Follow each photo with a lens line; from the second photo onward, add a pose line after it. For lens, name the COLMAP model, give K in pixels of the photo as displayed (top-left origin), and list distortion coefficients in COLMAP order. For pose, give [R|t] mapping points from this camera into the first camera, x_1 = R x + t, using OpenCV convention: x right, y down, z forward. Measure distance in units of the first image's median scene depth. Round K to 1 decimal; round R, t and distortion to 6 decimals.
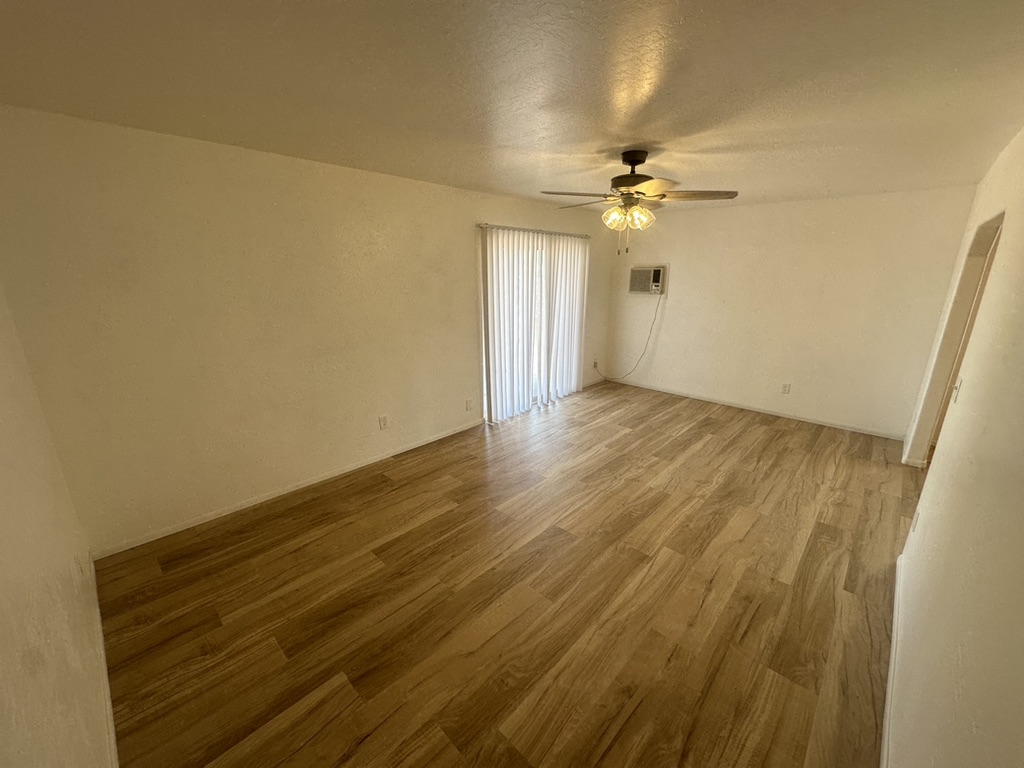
lens RADIAL K [[406.8, 0, 509.8], [0, 406.8, 386.8], [0, 0, 1]] dist [-0.001571, 0.000440]
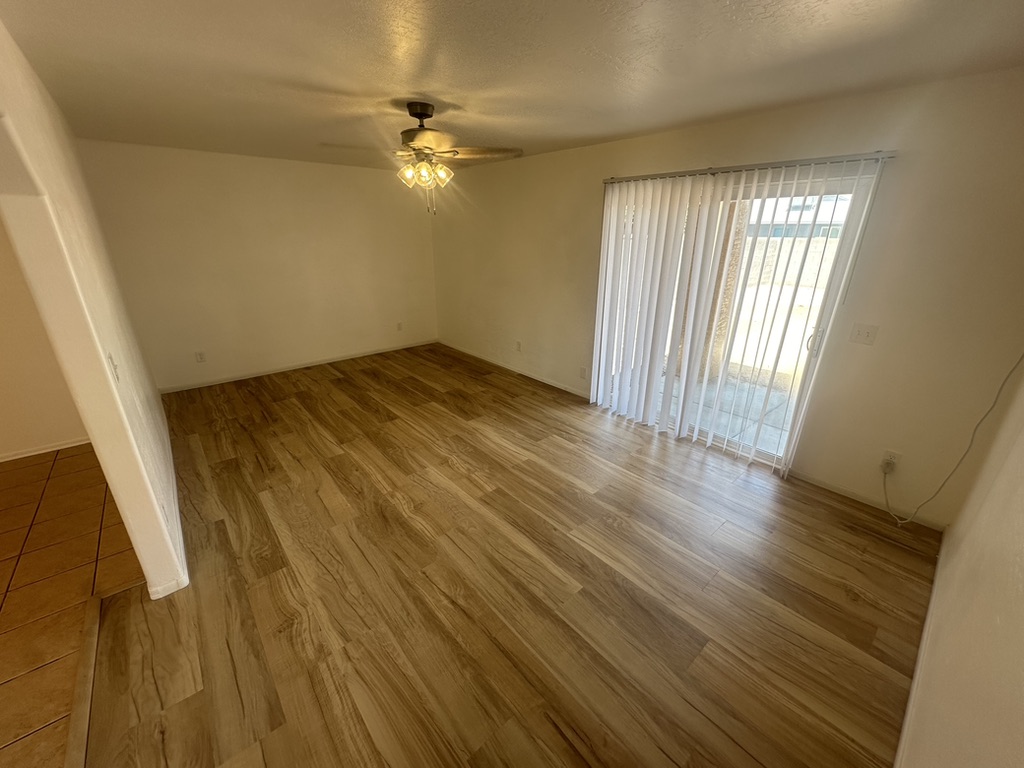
lens RADIAL K [[406.8, 0, 508.9], [0, 406.8, 383.4], [0, 0, 1]] dist [-0.001571, 0.000440]
pose [[-0.099255, 0.346669, -0.932721, 1.361371], [-0.283368, 0.888691, 0.360458, -0.381818], [0.953861, 0.300080, 0.010027, 1.334681]]
